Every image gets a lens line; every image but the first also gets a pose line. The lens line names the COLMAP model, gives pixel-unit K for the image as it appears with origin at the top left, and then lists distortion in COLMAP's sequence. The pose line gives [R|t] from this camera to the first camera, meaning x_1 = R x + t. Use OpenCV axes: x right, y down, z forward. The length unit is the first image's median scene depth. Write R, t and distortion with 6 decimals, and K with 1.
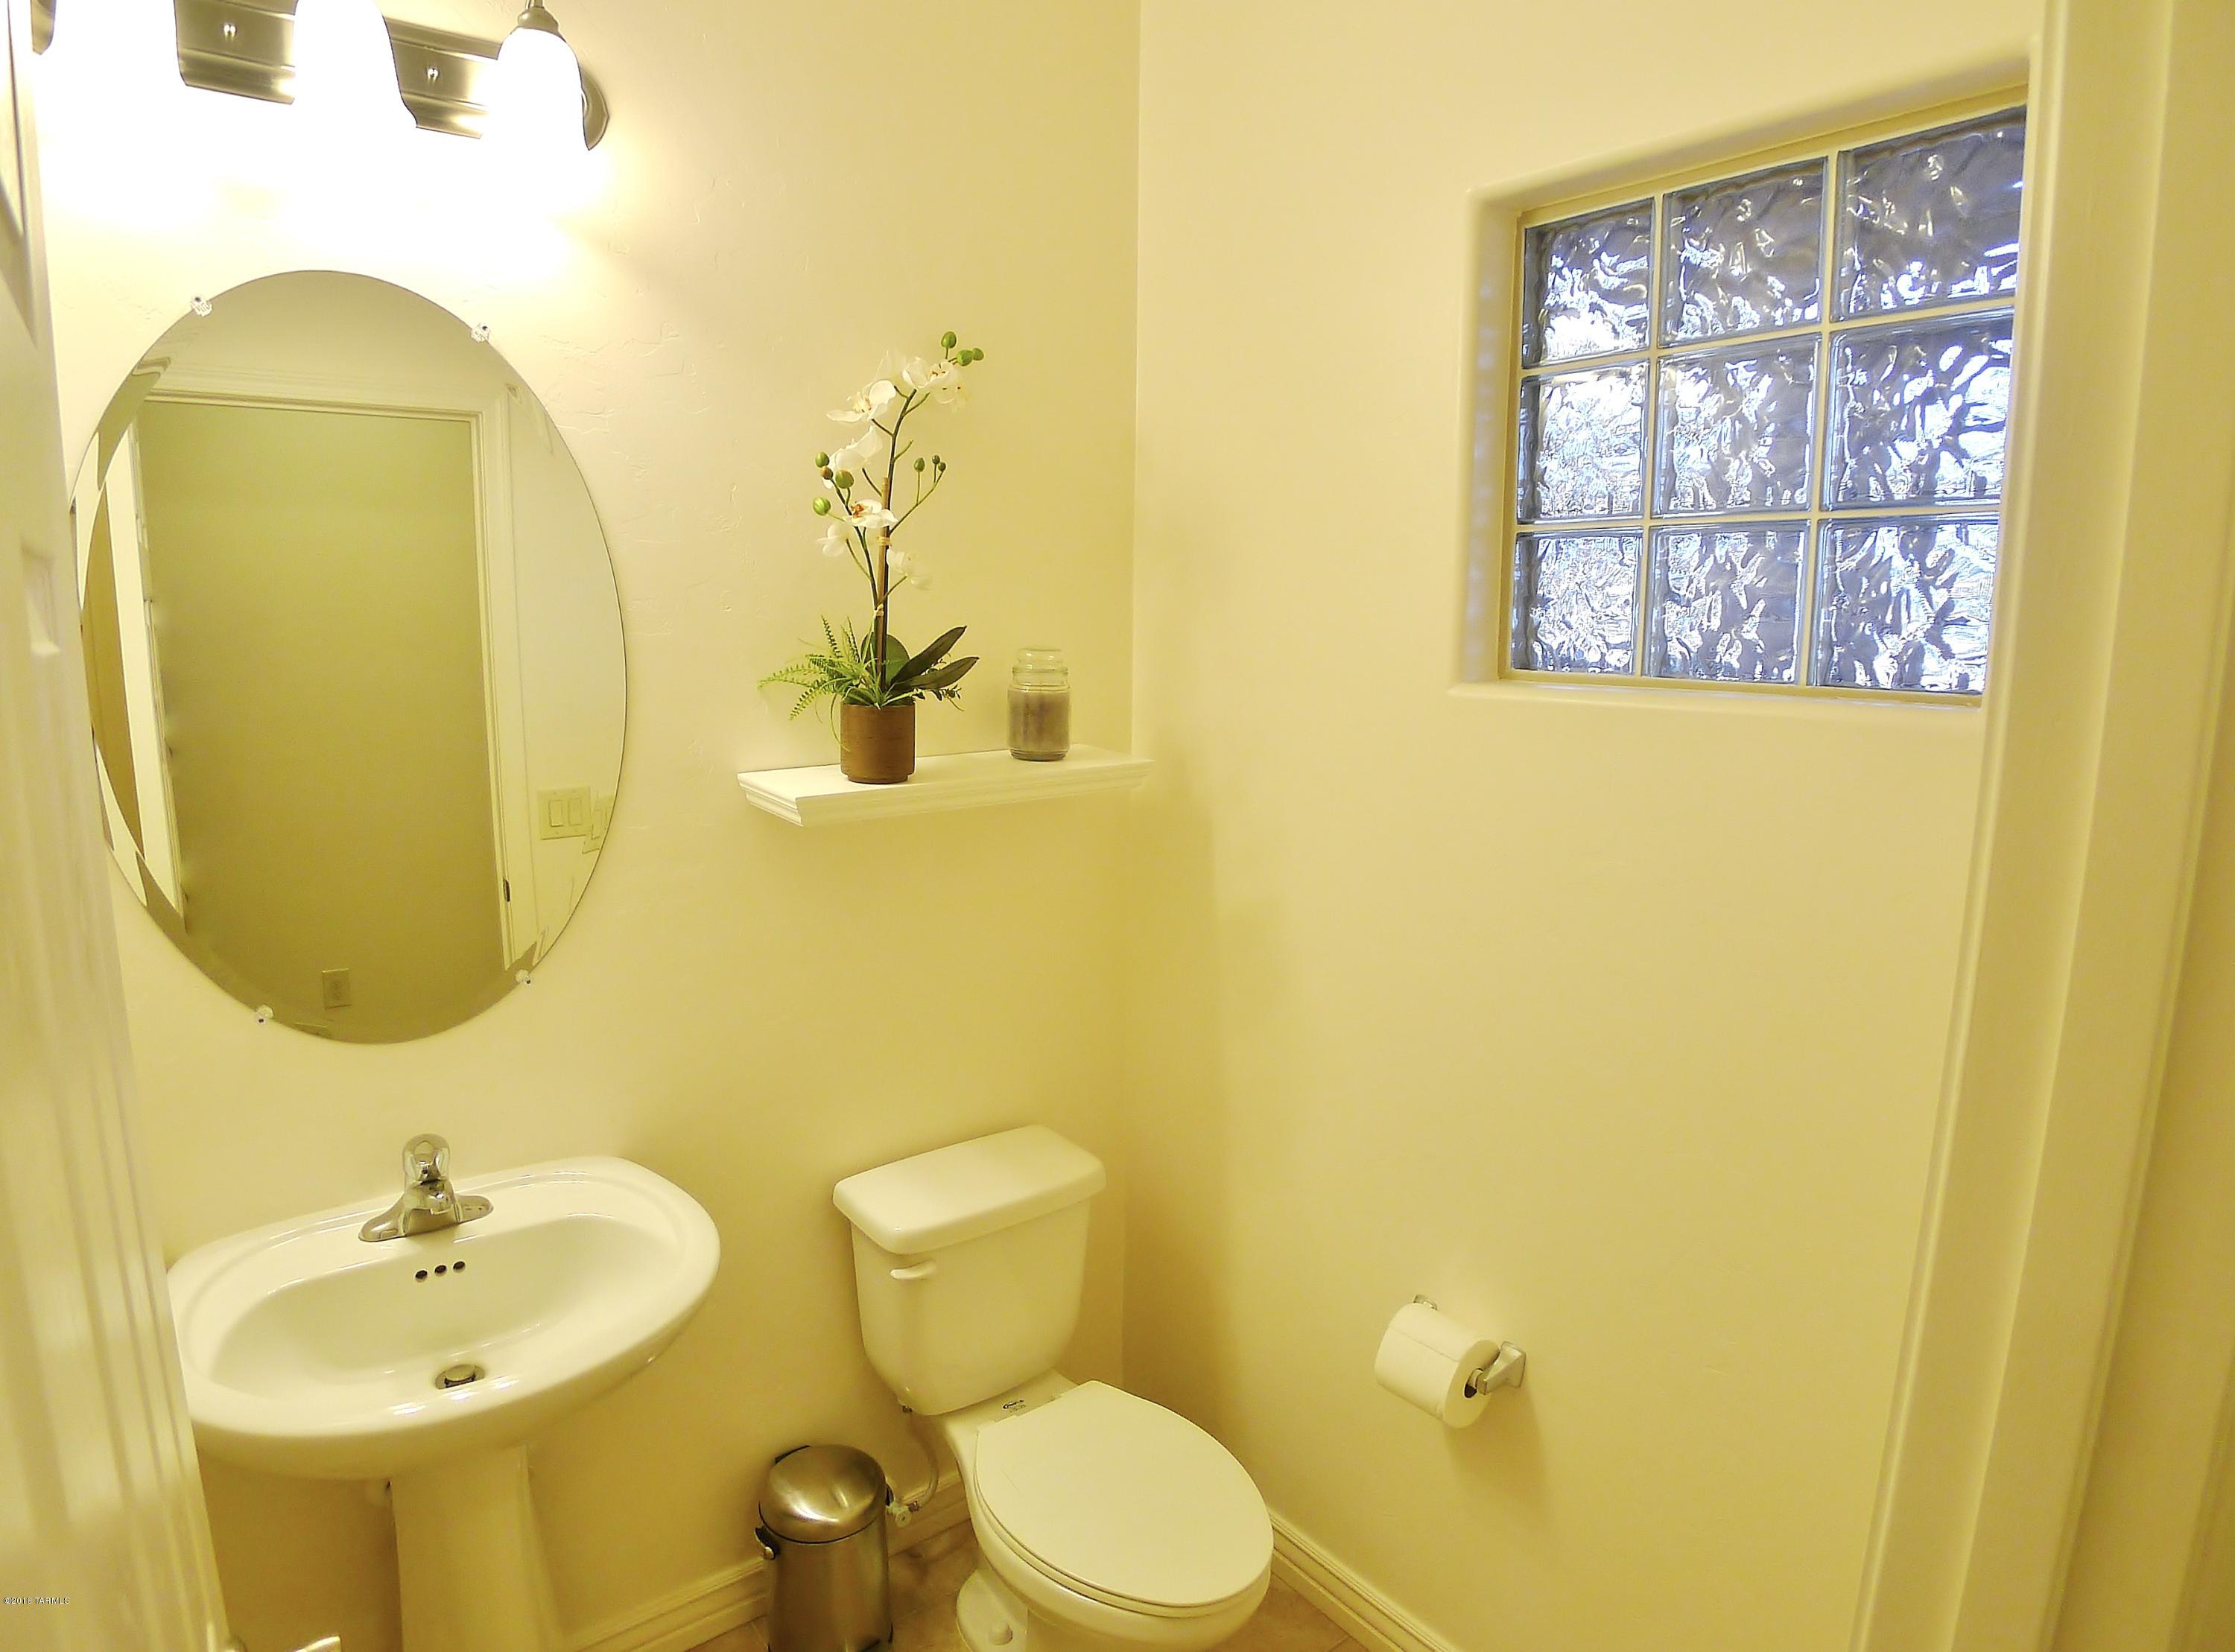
lens RADIAL K [[1292.6, 0, 1117.5], [0, 1292.6, 826.0], [0, 0, 1]] dist [-0.134584, 0.062028]
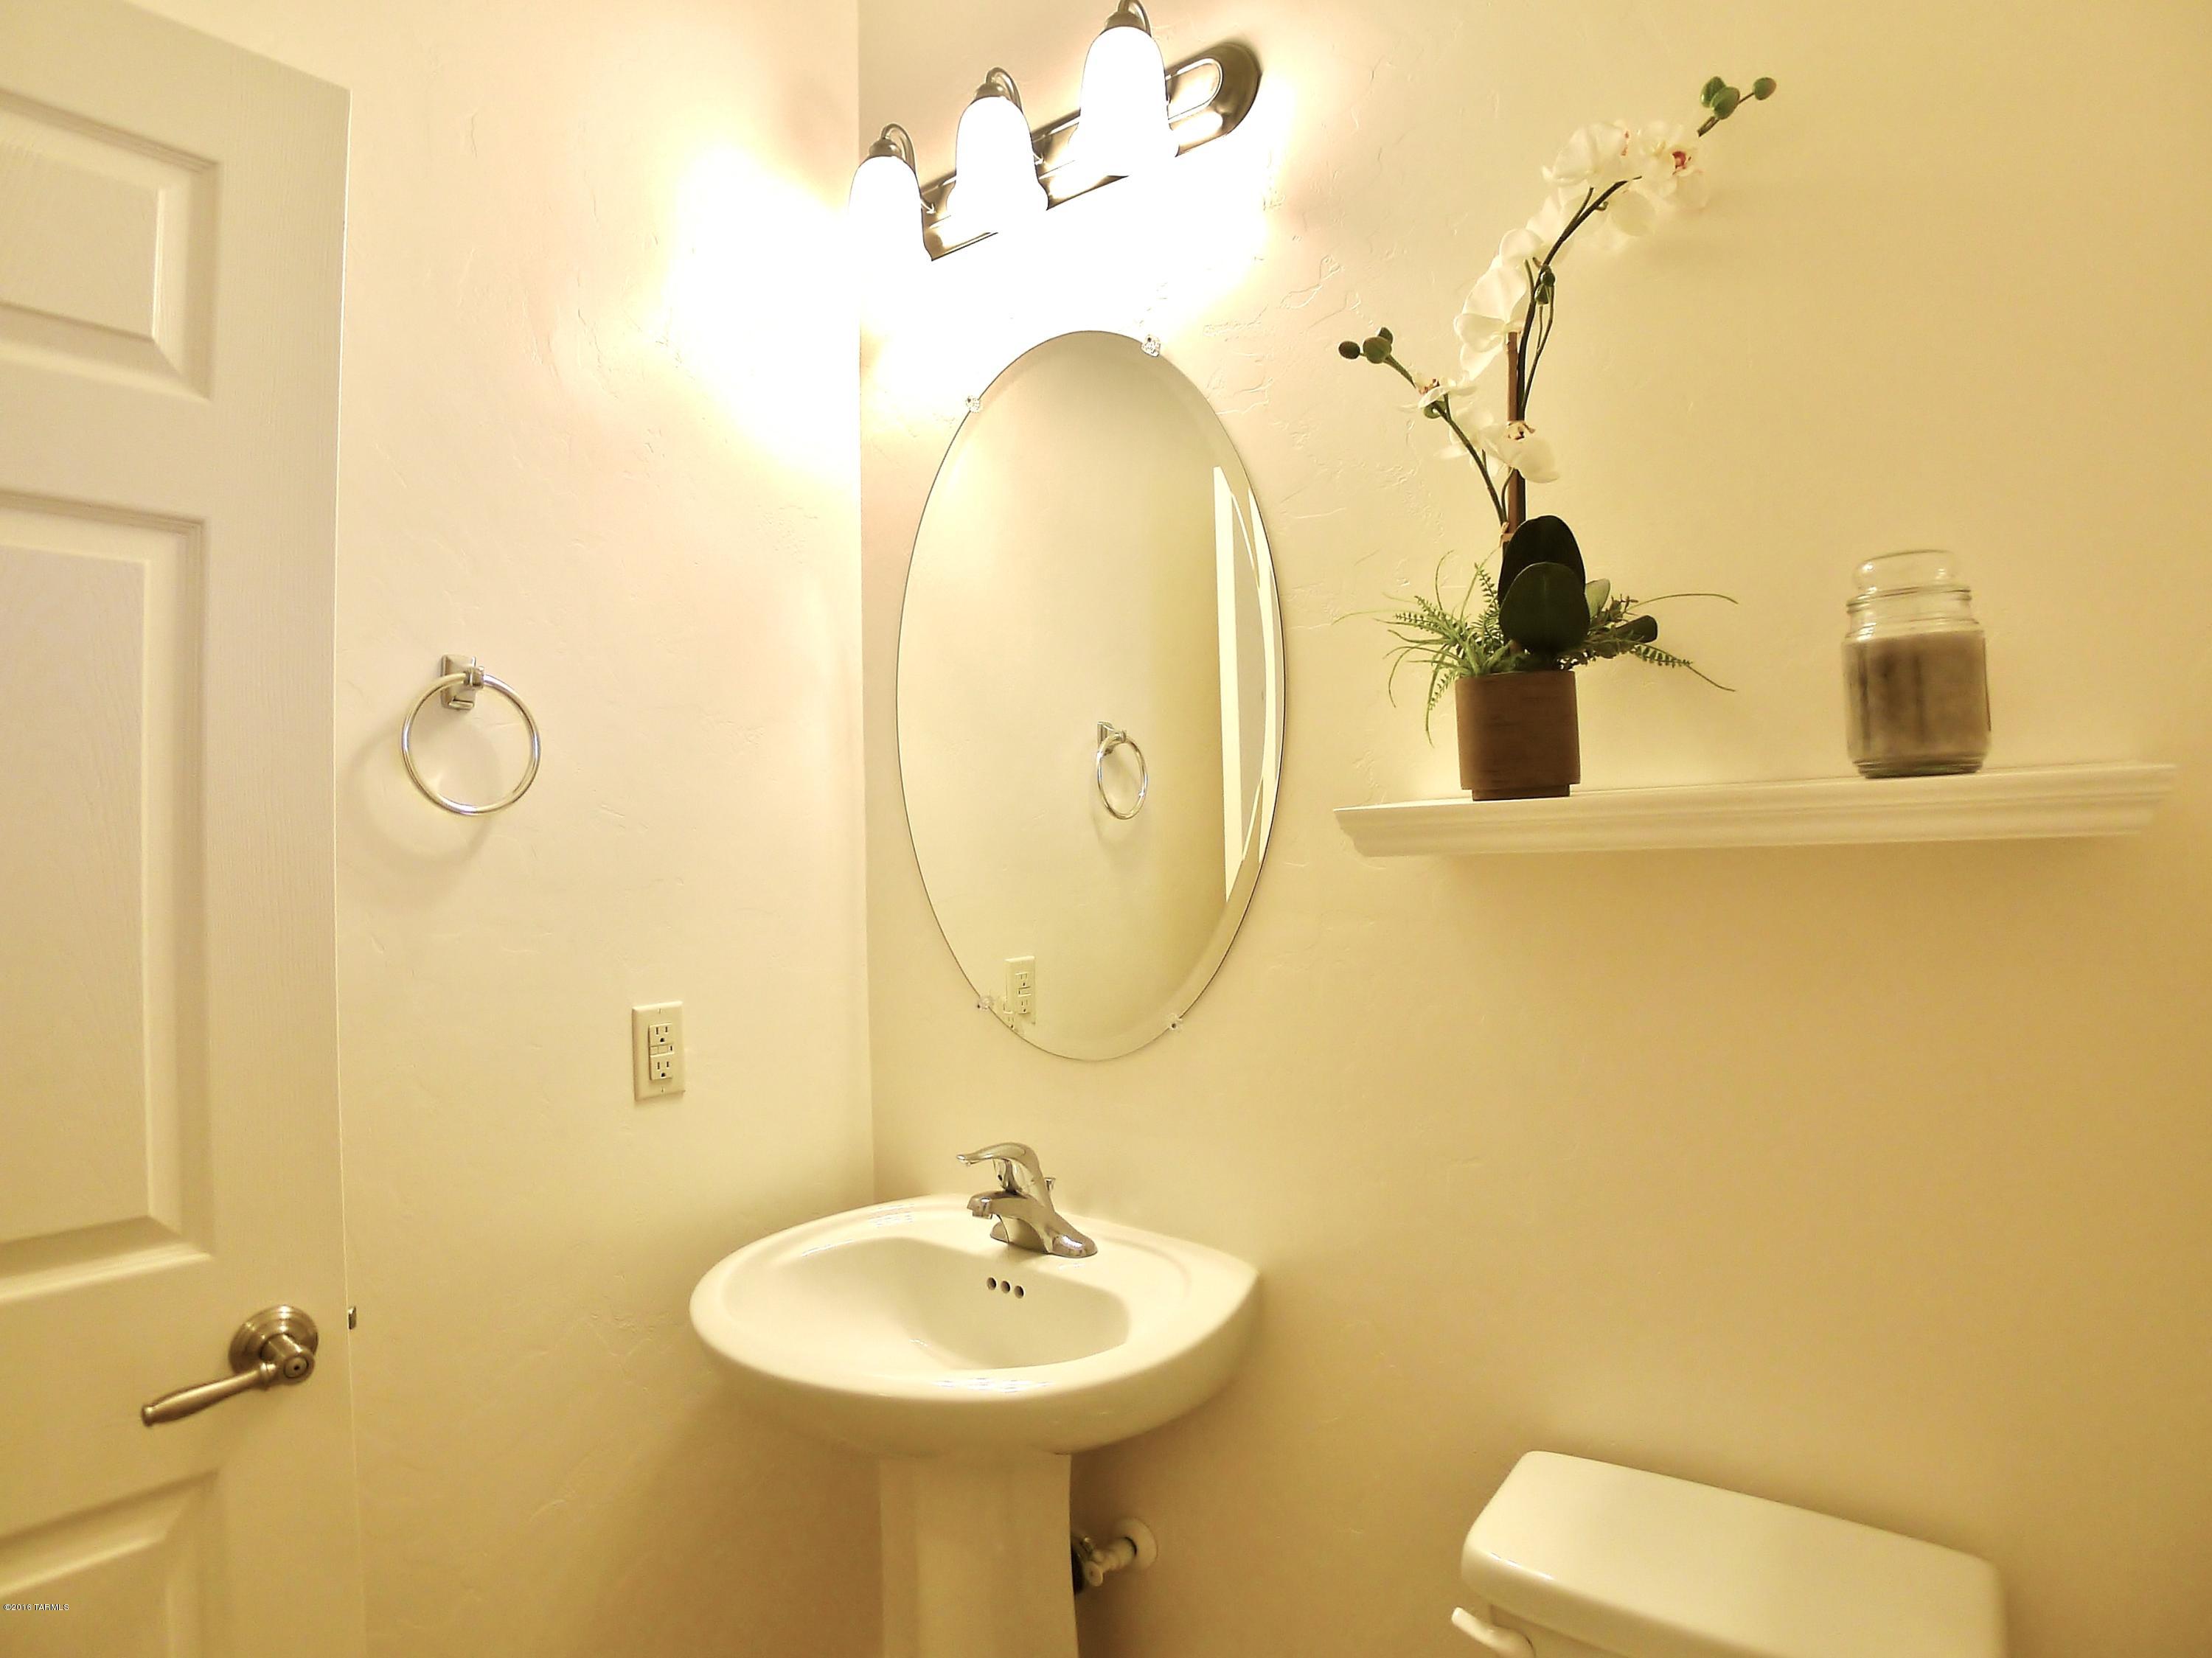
lens RADIAL K [[1209.3, 0, 1071.2], [0, 1209.3, 829.1], [0, 0, 1]] dist [-0.092347, 0.020522]
pose [[0.243616, -0.031351, -0.969365, 0.320010], [-0.137968, 0.988193, -0.066633, 0.048402], [0.960008, 0.149975, 0.236414, 0.636352]]
